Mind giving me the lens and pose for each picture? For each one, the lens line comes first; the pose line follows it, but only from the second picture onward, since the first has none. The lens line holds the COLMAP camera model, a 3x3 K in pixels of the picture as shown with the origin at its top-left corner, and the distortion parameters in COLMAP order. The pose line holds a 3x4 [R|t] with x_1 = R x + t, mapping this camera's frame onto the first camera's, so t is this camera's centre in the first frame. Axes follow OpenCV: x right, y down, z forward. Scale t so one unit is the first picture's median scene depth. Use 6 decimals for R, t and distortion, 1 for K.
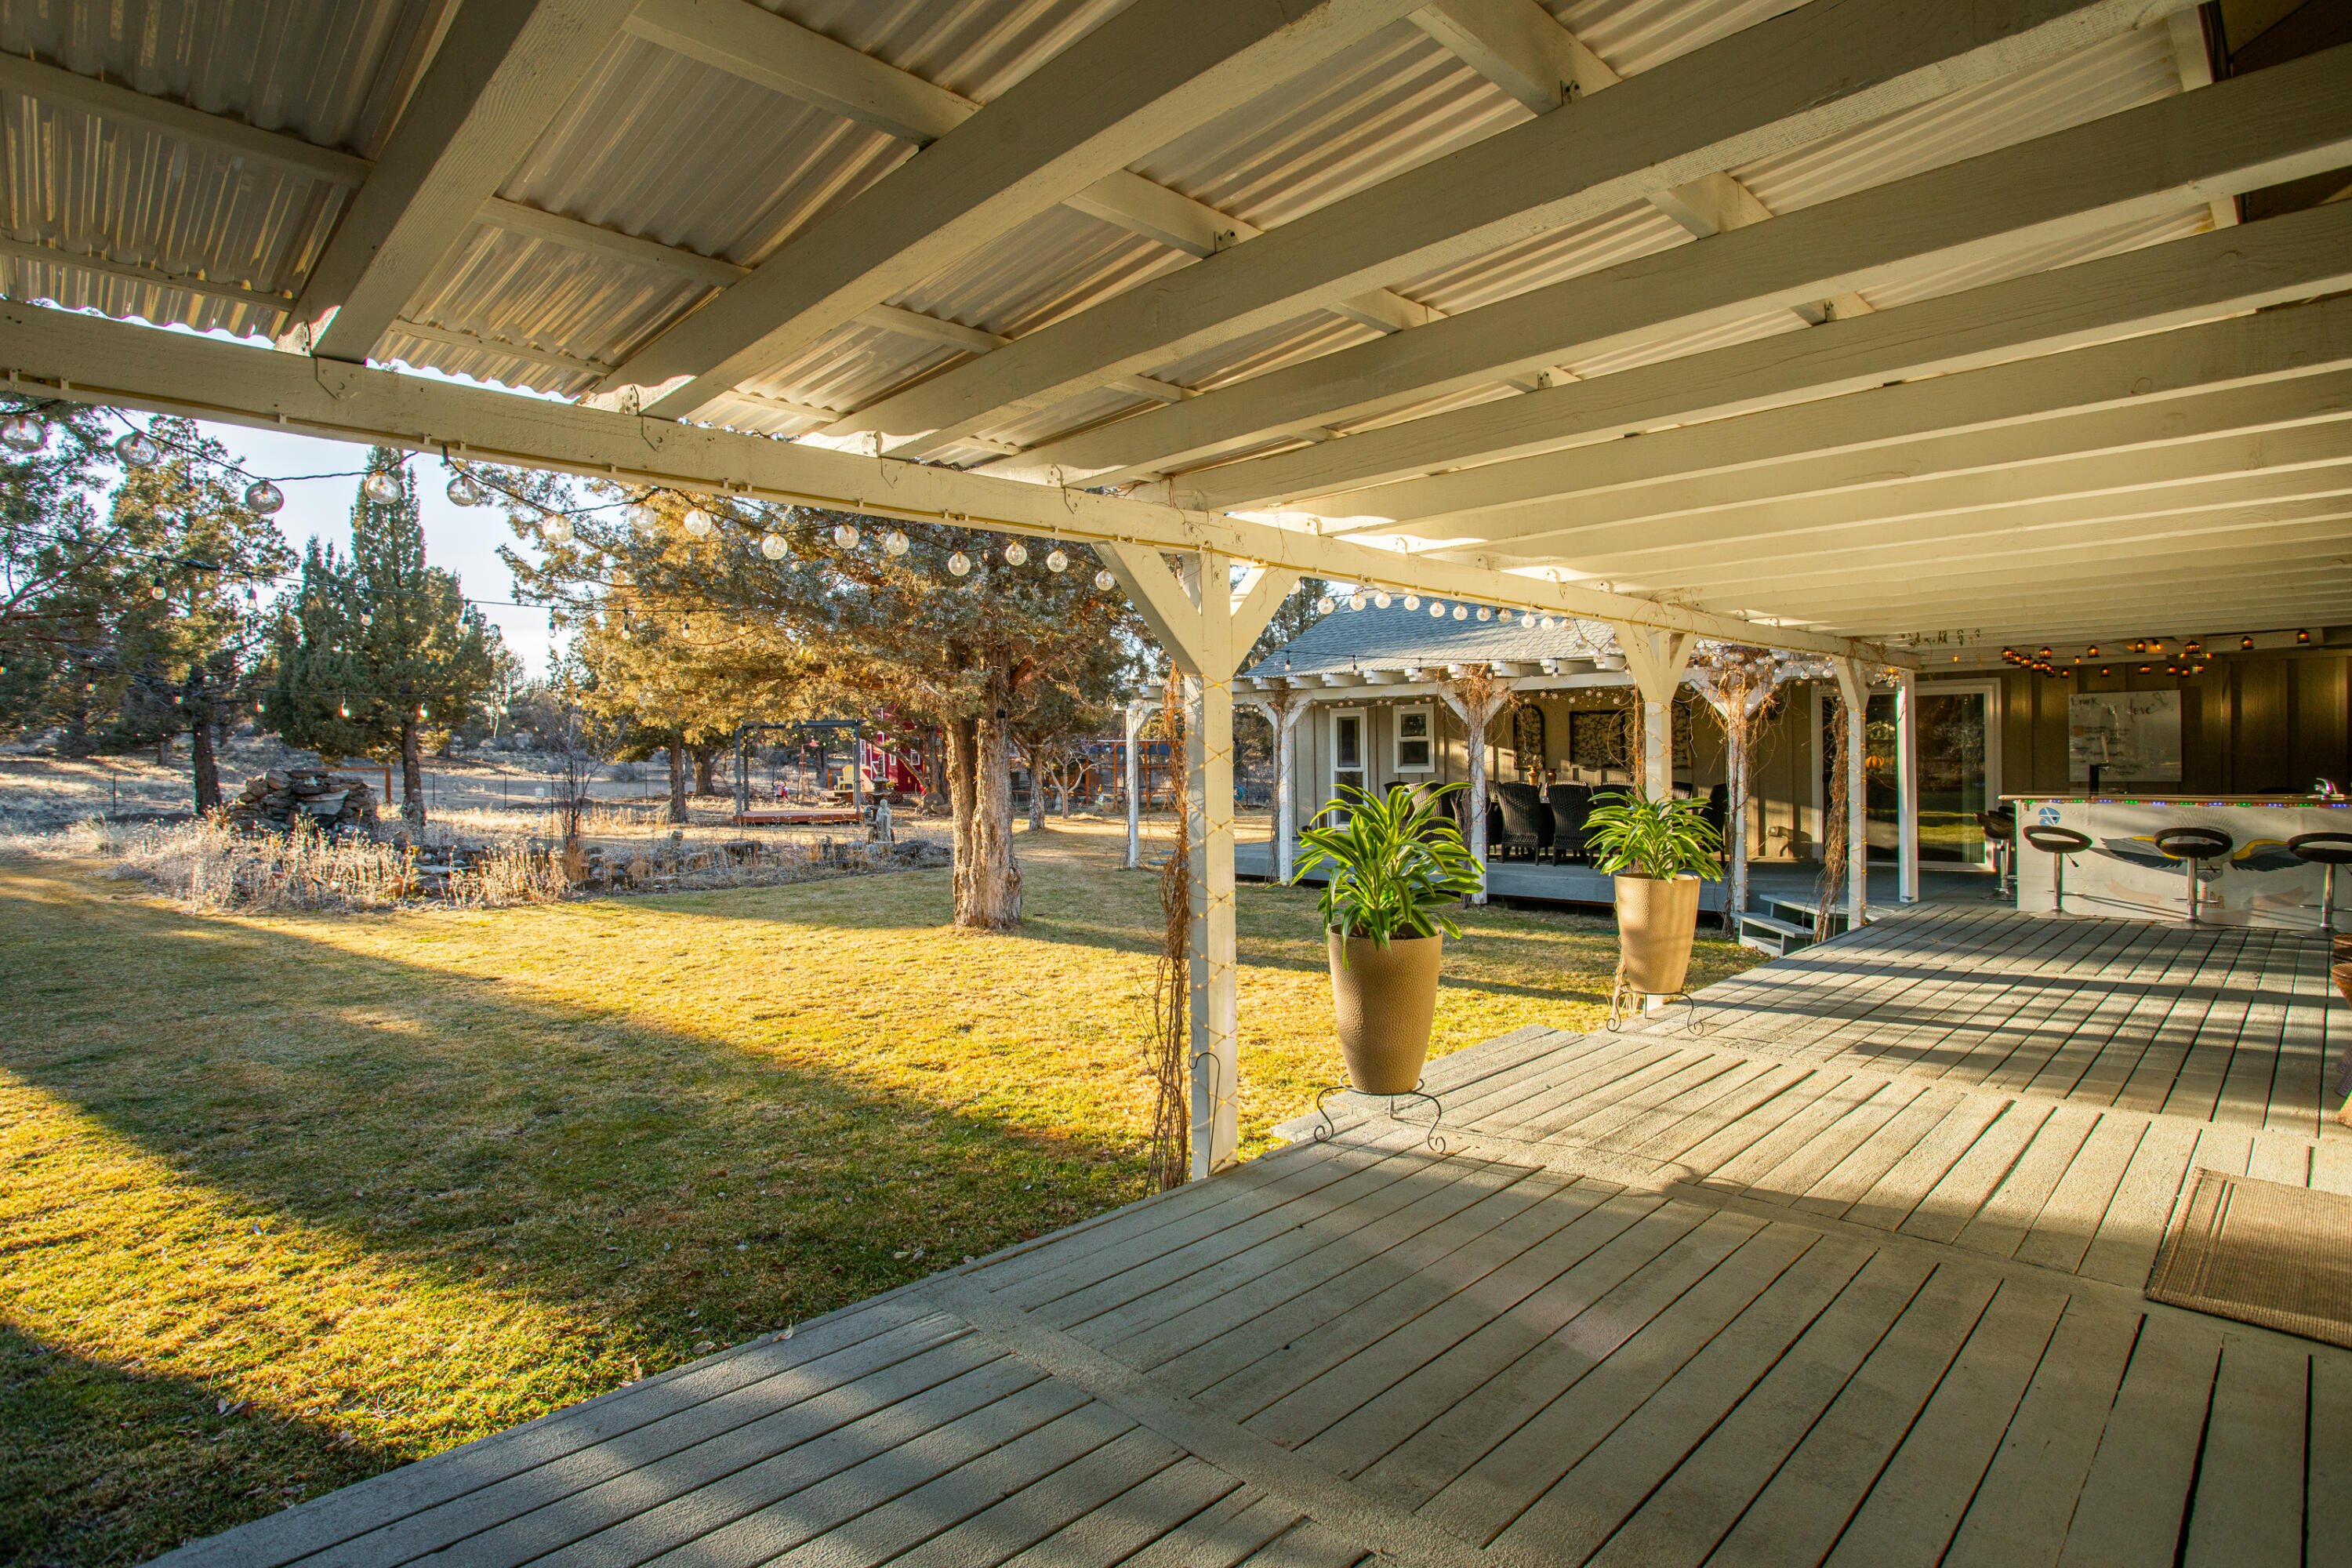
lens RADIAL K [[1224.7, 0, 1181.5], [0, 1224.7, 775.8], [0, 0, 1]] dist [-0.000461, -0.000080]
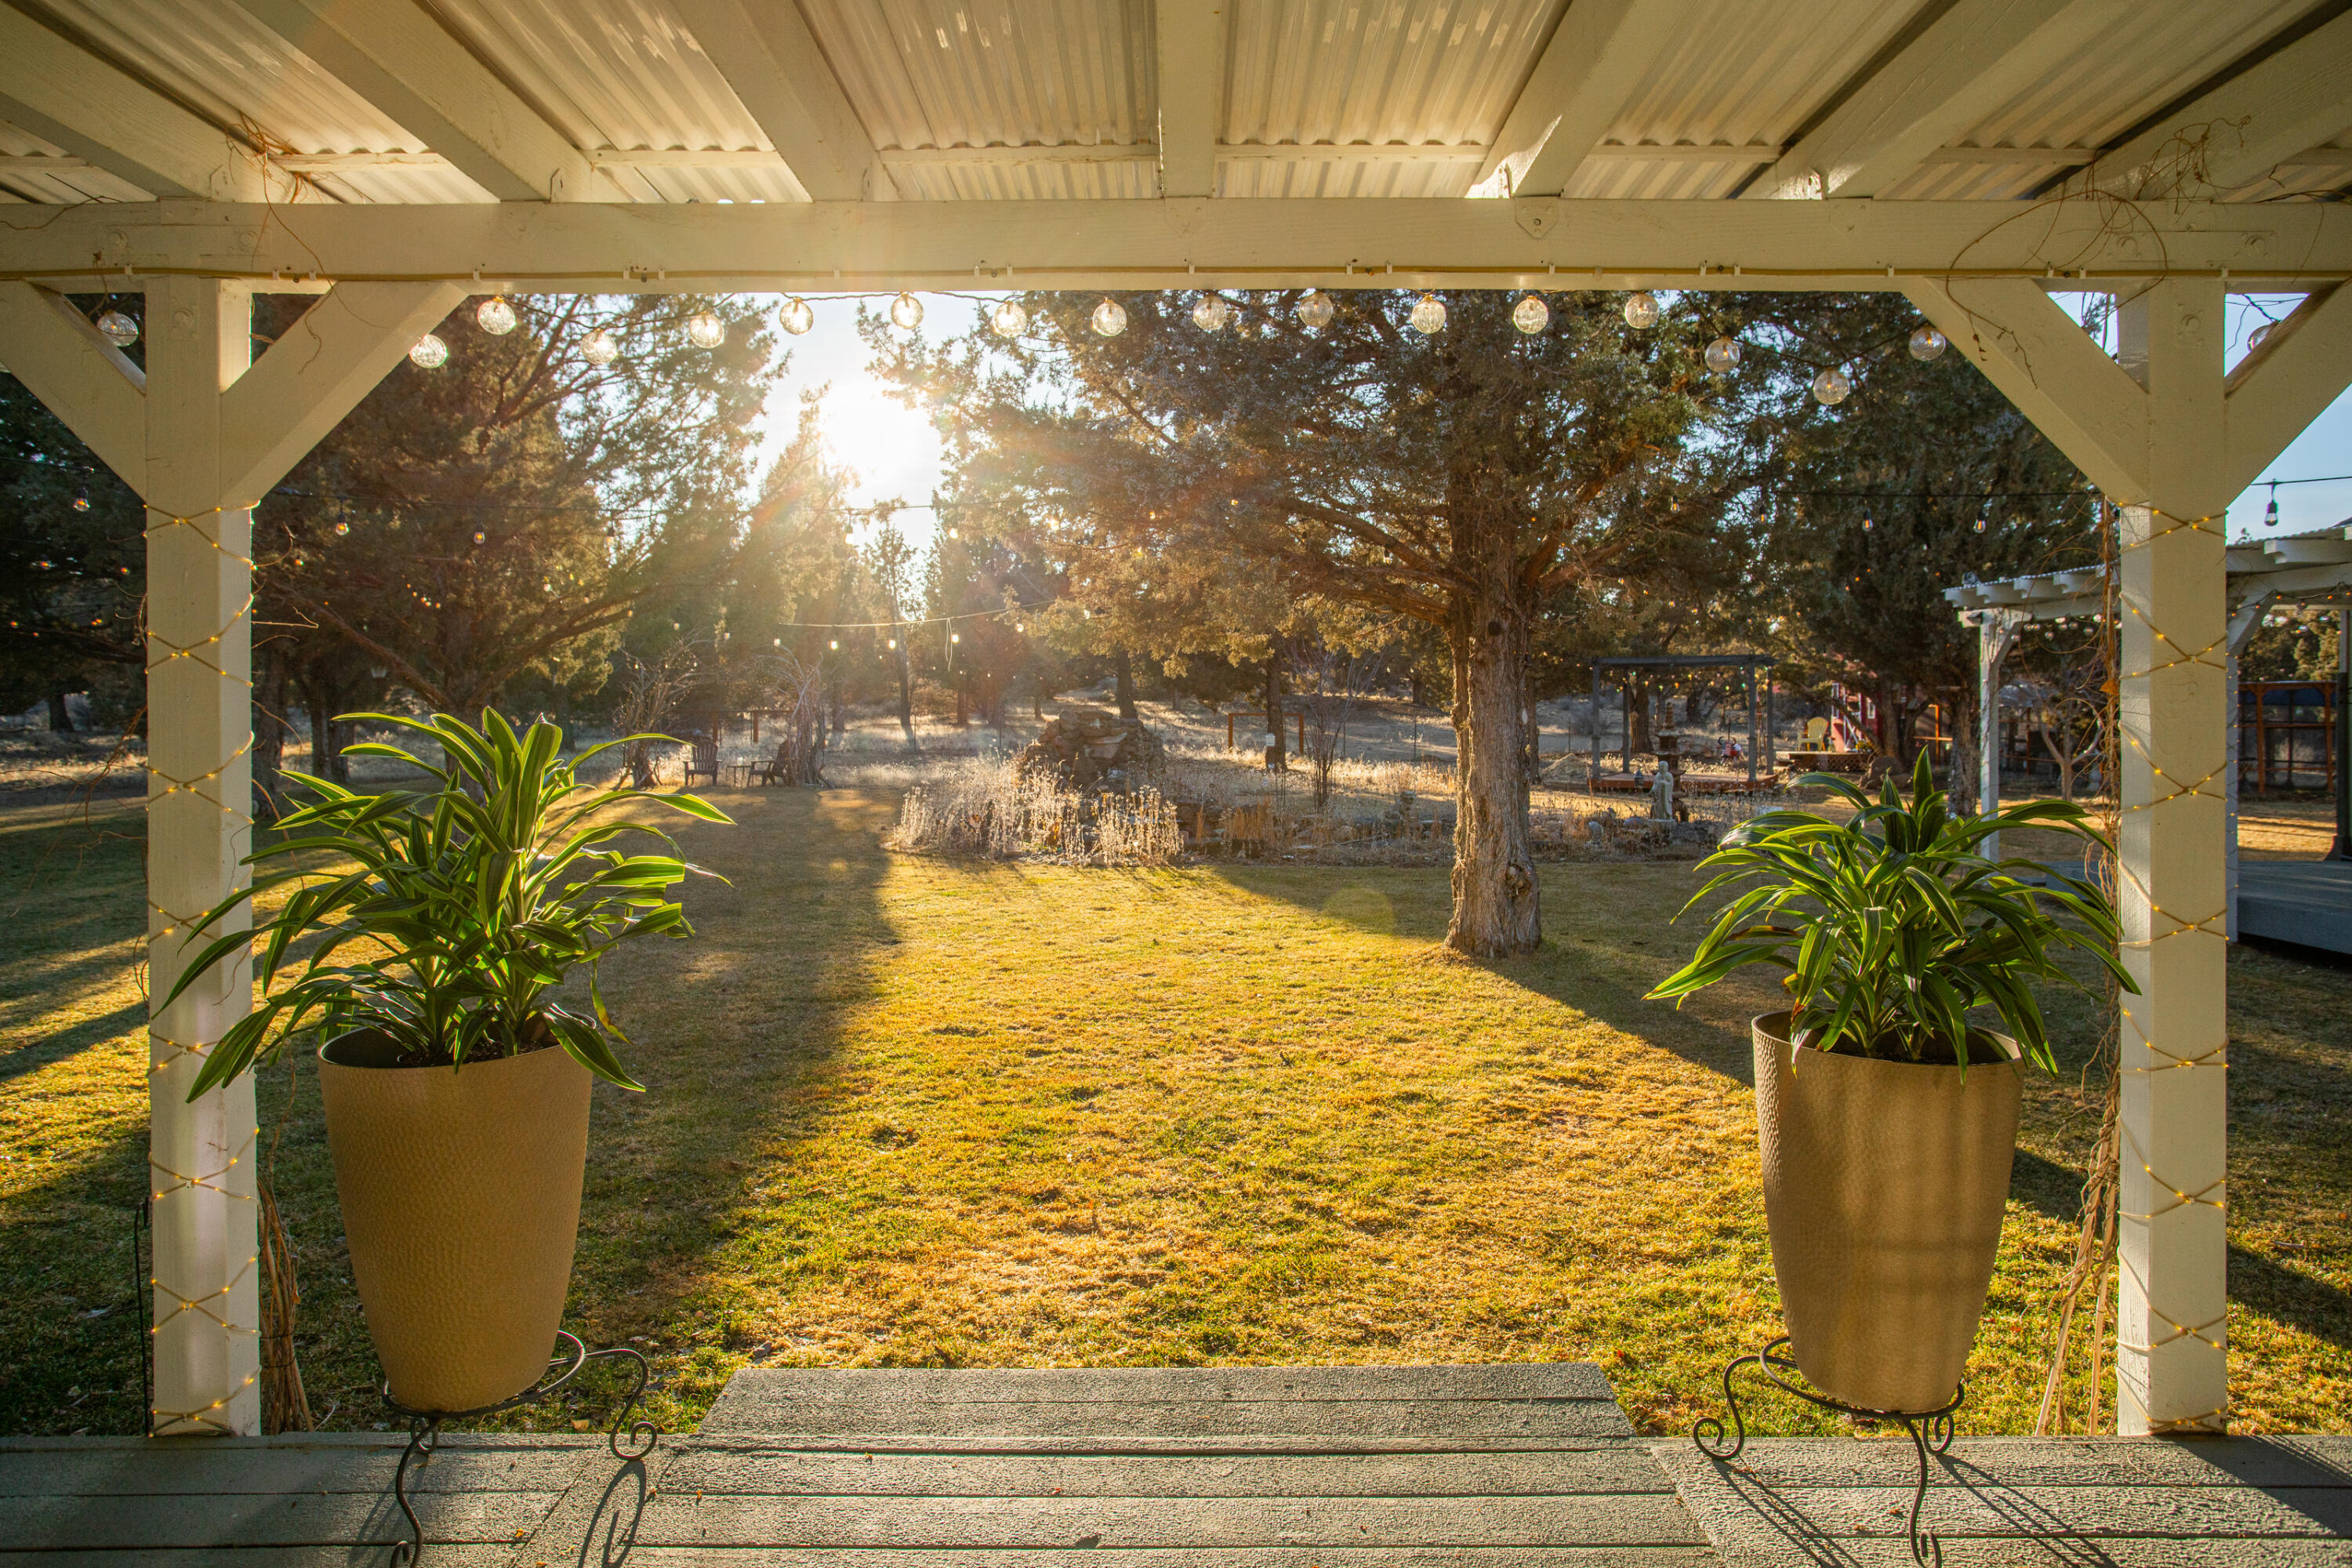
lens RADIAL K [[1473.7, 0, 1159.2], [0, 1473.7, 769.6], [0, 0, 1]] dist [-0.034399, -0.000490]
pose [[0.702981, 0.036943, -0.710249, 0.327200], [-0.018122, 0.999256, 0.034039, 0.000989], [0.710978, -0.011057, 0.703128, 0.366026]]
